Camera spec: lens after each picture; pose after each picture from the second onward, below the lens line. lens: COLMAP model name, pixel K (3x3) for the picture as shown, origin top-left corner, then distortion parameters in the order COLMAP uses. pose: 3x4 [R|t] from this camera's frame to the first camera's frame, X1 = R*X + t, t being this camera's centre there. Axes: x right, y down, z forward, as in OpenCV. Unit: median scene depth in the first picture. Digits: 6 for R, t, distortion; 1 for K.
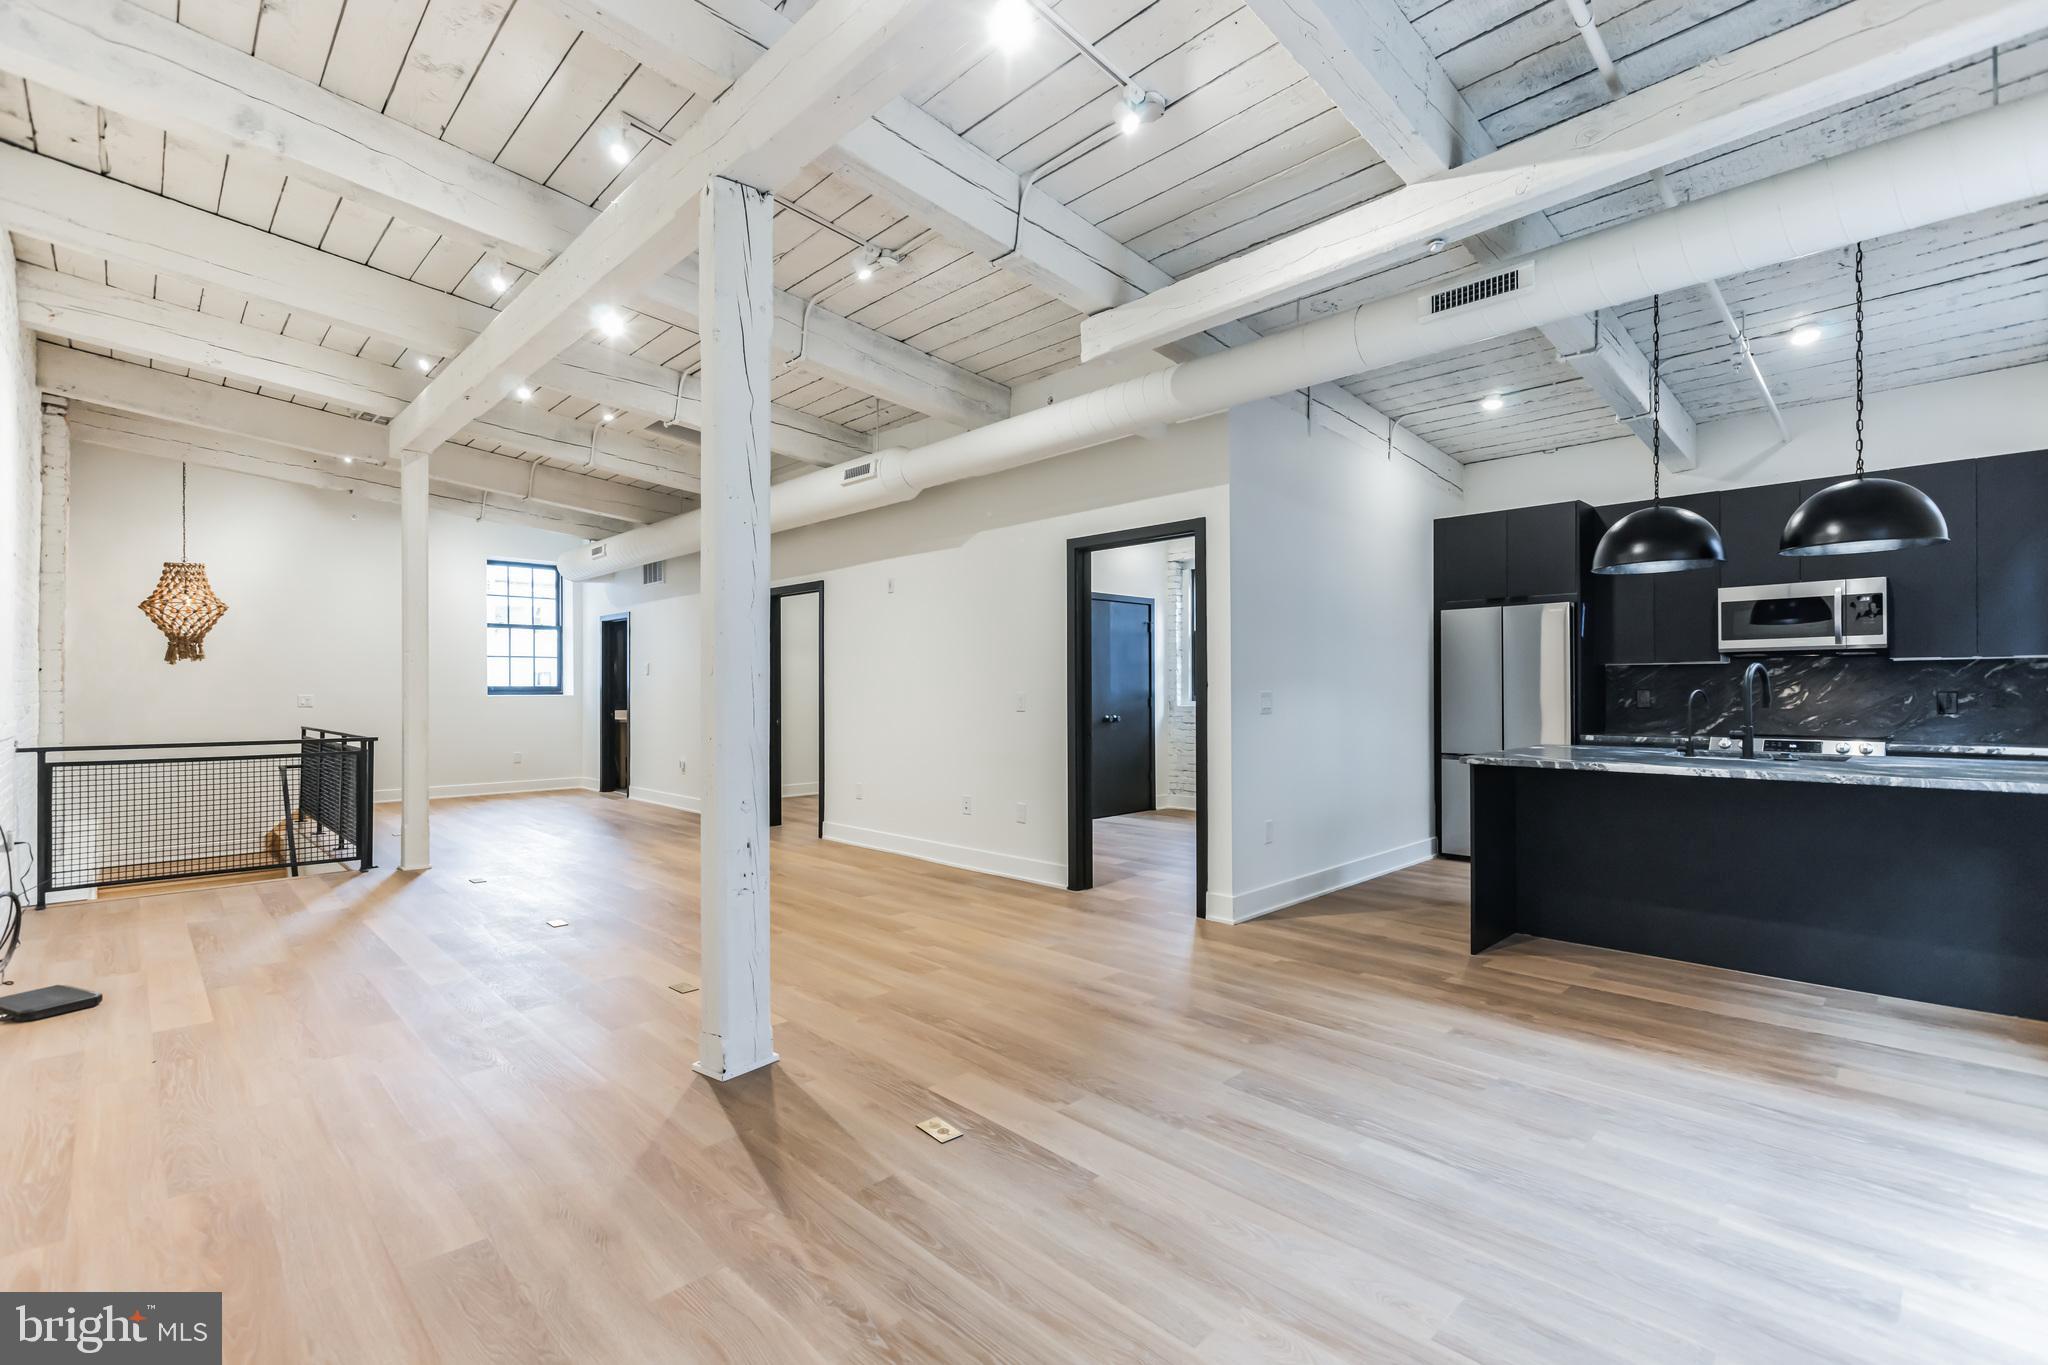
lens RADIAL K [[928.2, 0, 1016.8], [0, 928.2, 682.2], [0, 0, 1]] dist [0.004488, -0.000792]
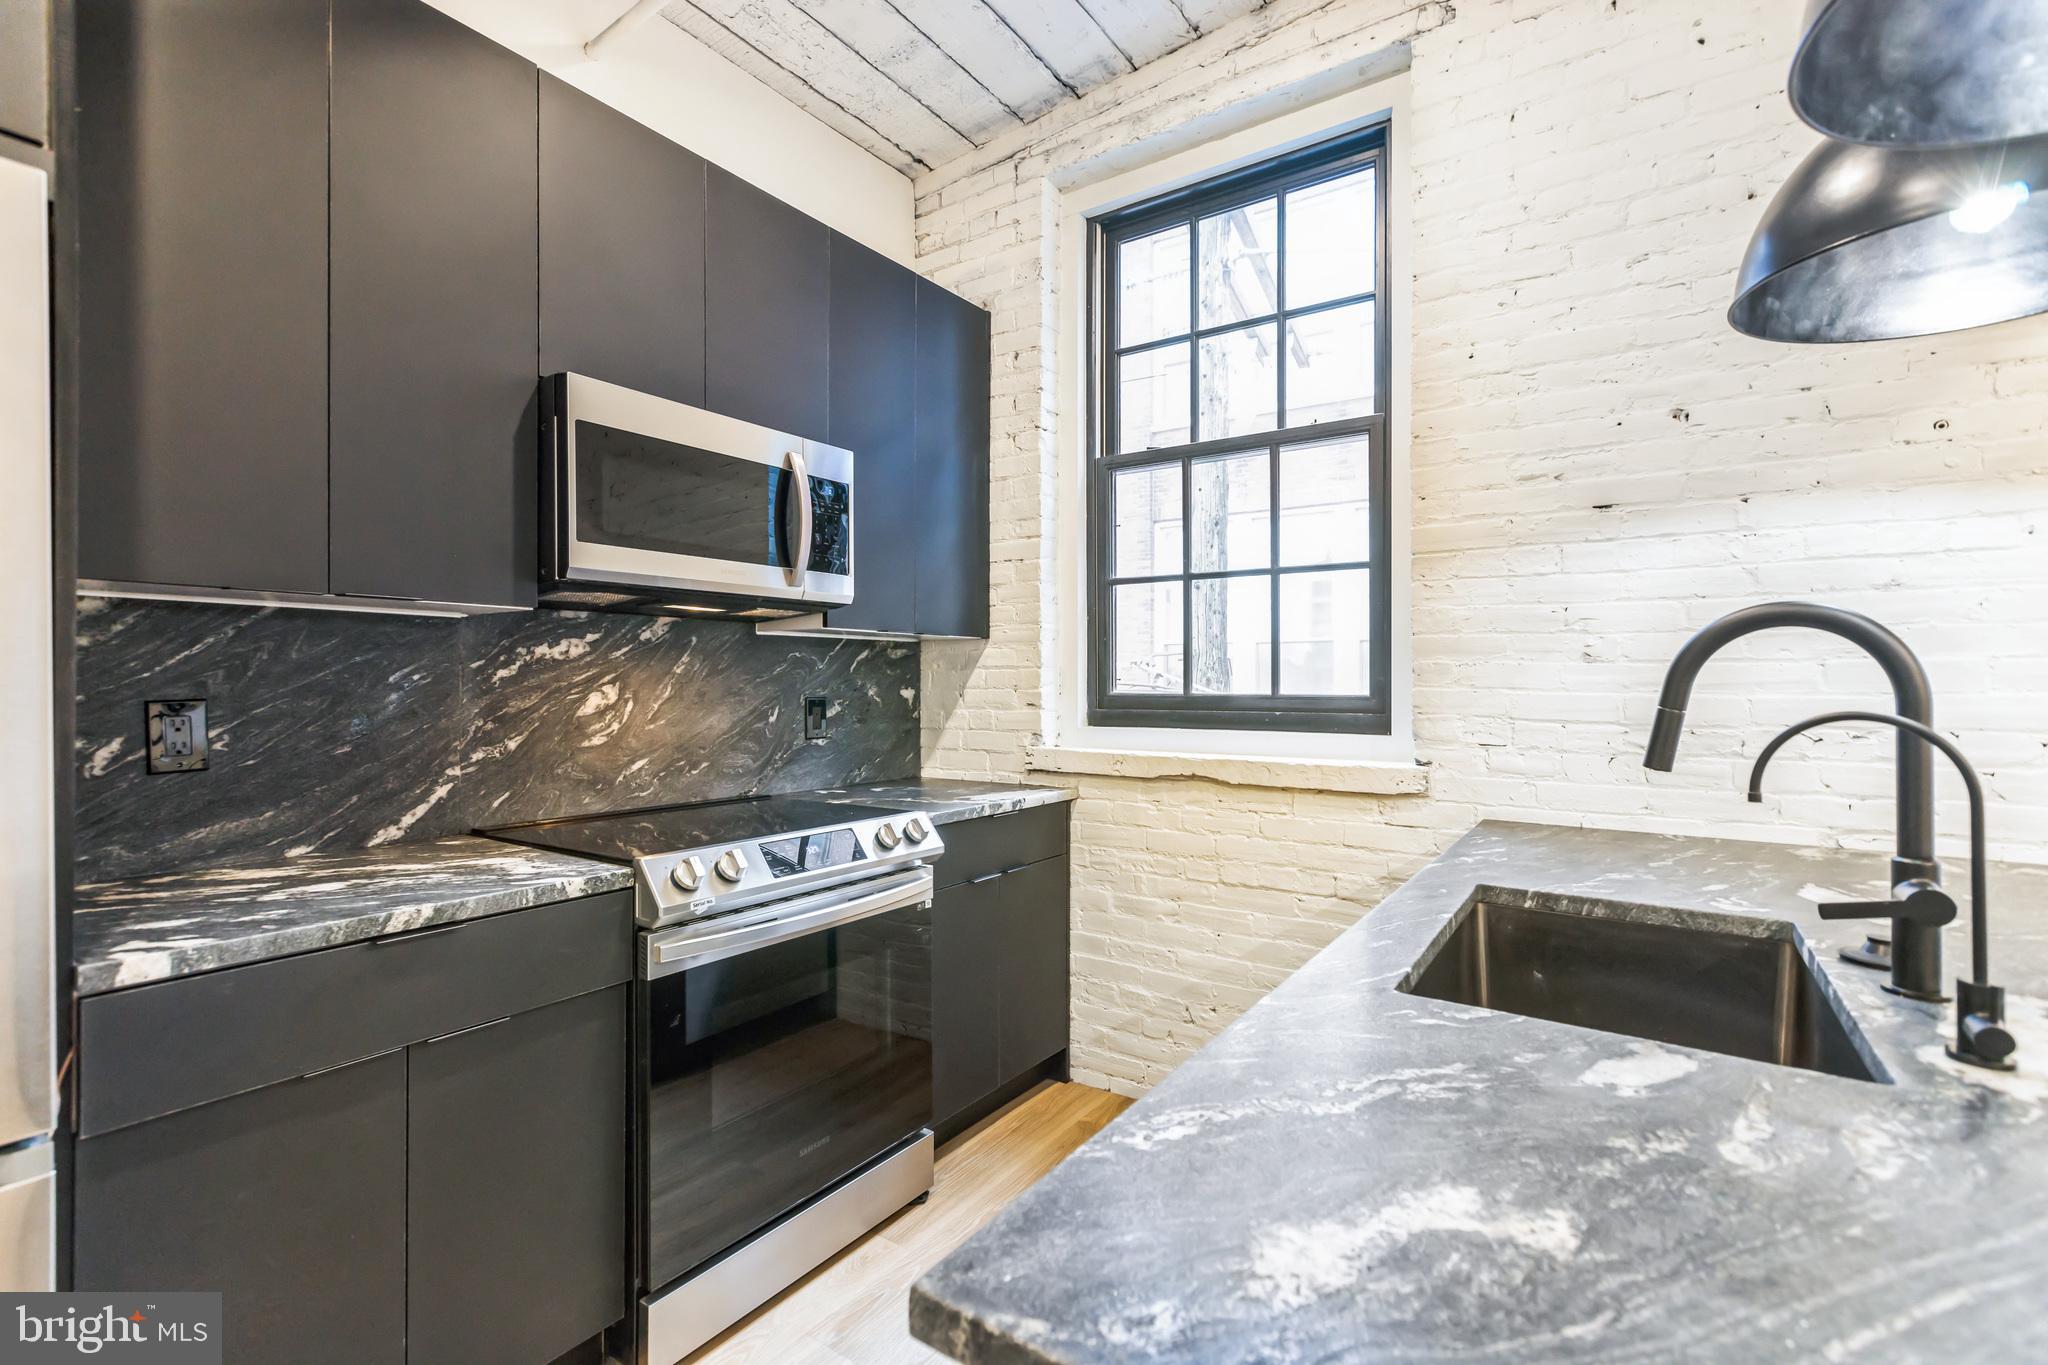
lens RADIAL K [[928.2, 0, 1021.6], [0, 928.2, 681.5], [0, 0, 1]] dist [0.004488, -0.000792]
pose [[-0.195739, 0.002610, 0.980652, 0.582038], [-0.008306, 0.999956, -0.004319, 0.003352], [-0.980621, -0.008991, -0.195709, 1.261527]]
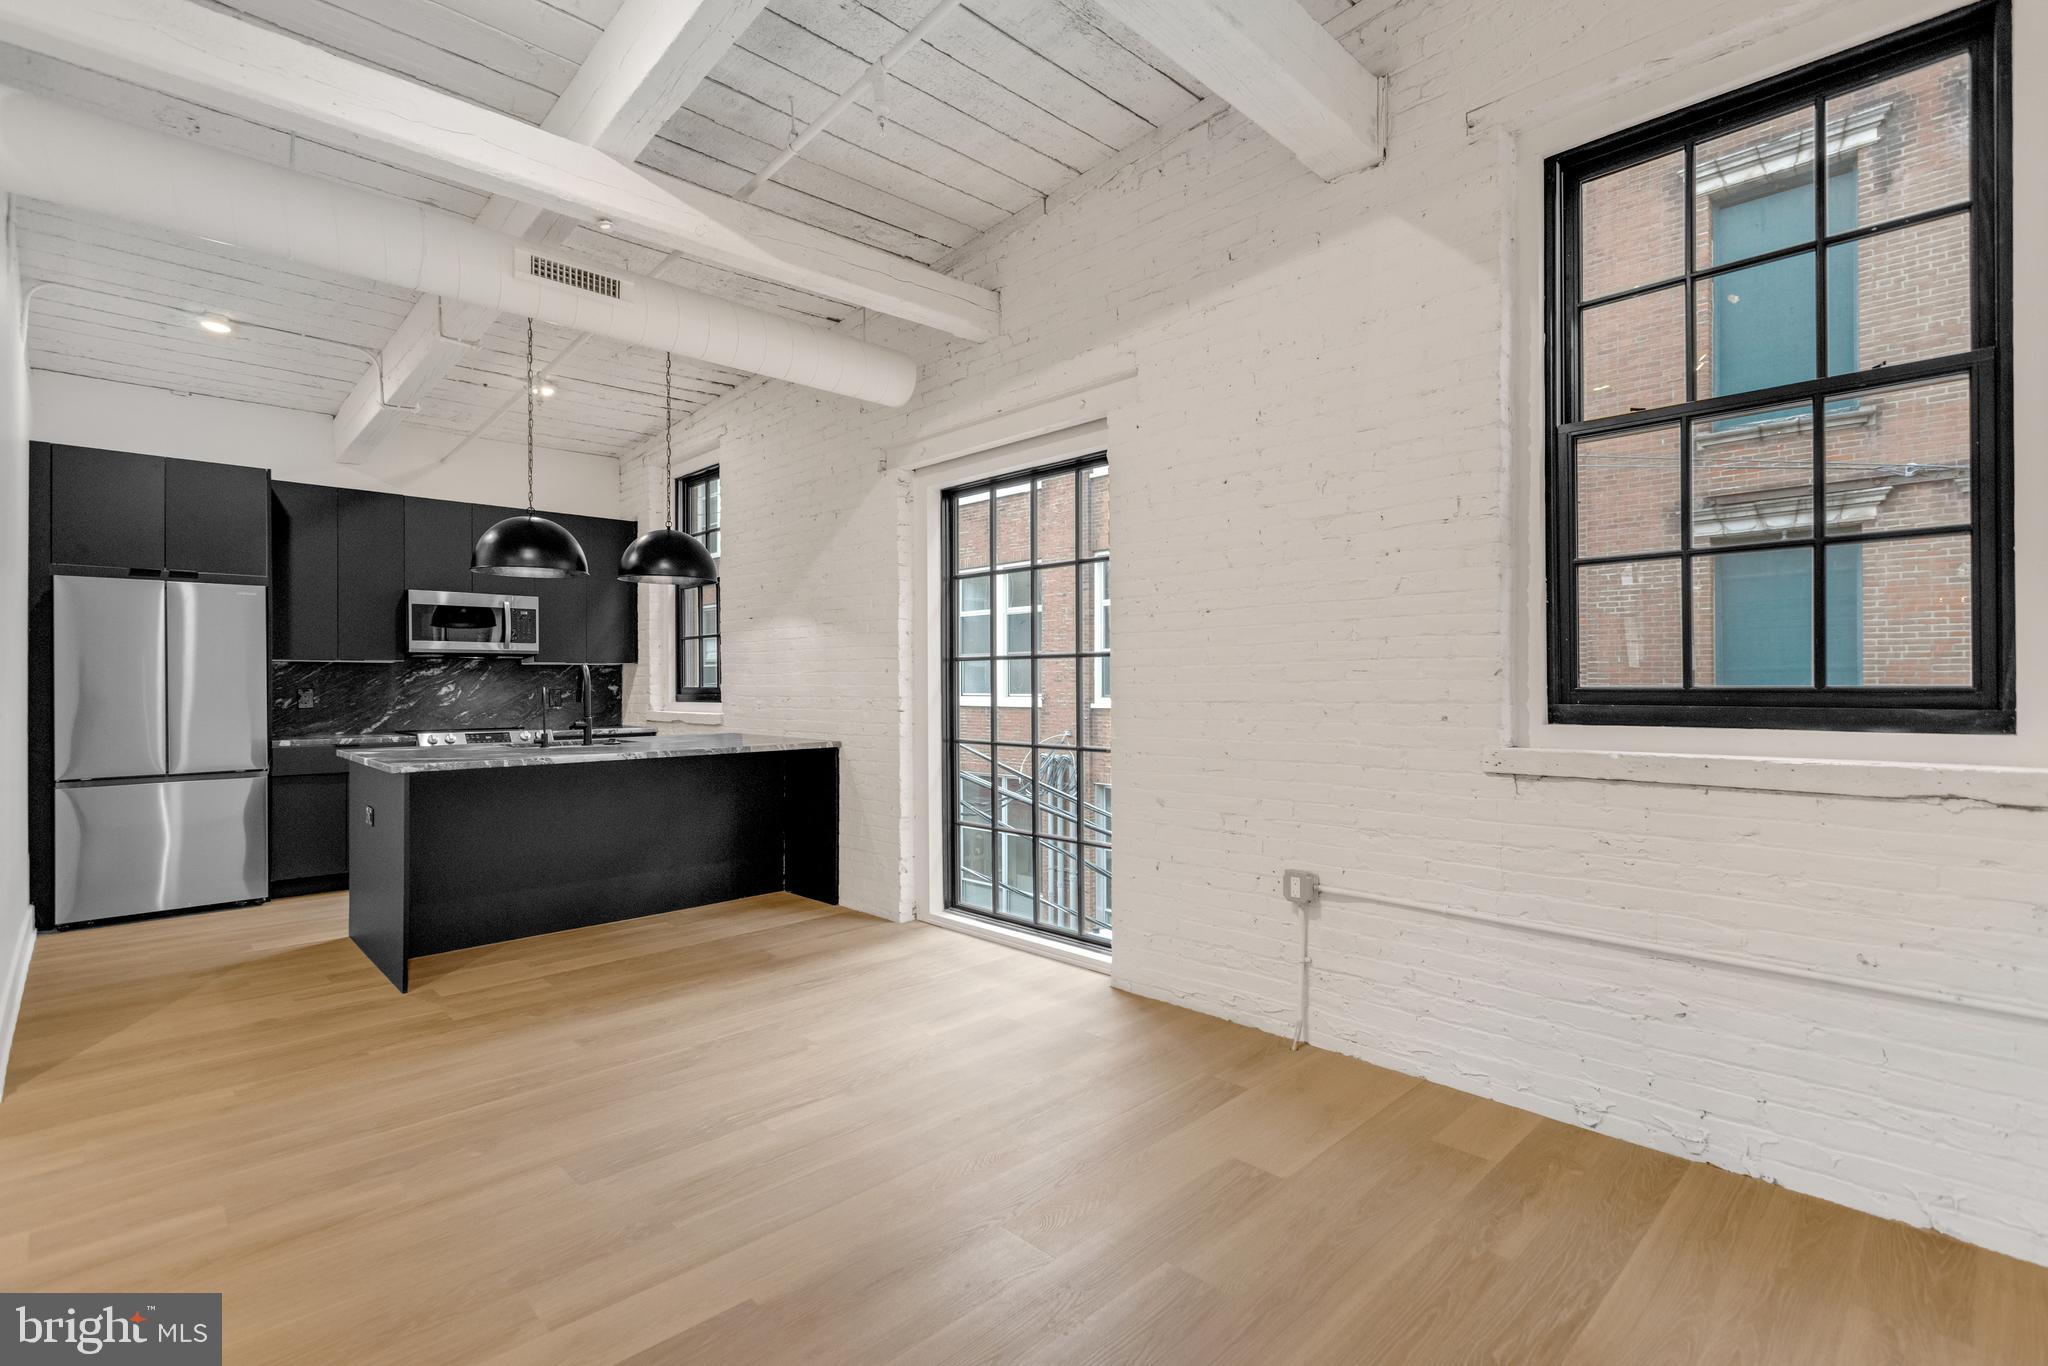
lens RADIAL K [[947.3, 0, 1021.4], [0, 947.3, 678.7], [0, 0, 1]] dist [0.014074, -0.000444]
pose [[0.001645, 0.008736, 0.999960, -0.416094], [-0.003867, 0.999954, -0.008730, 0.005803], [-0.999991, -0.003852, 0.001679, 0.441552]]
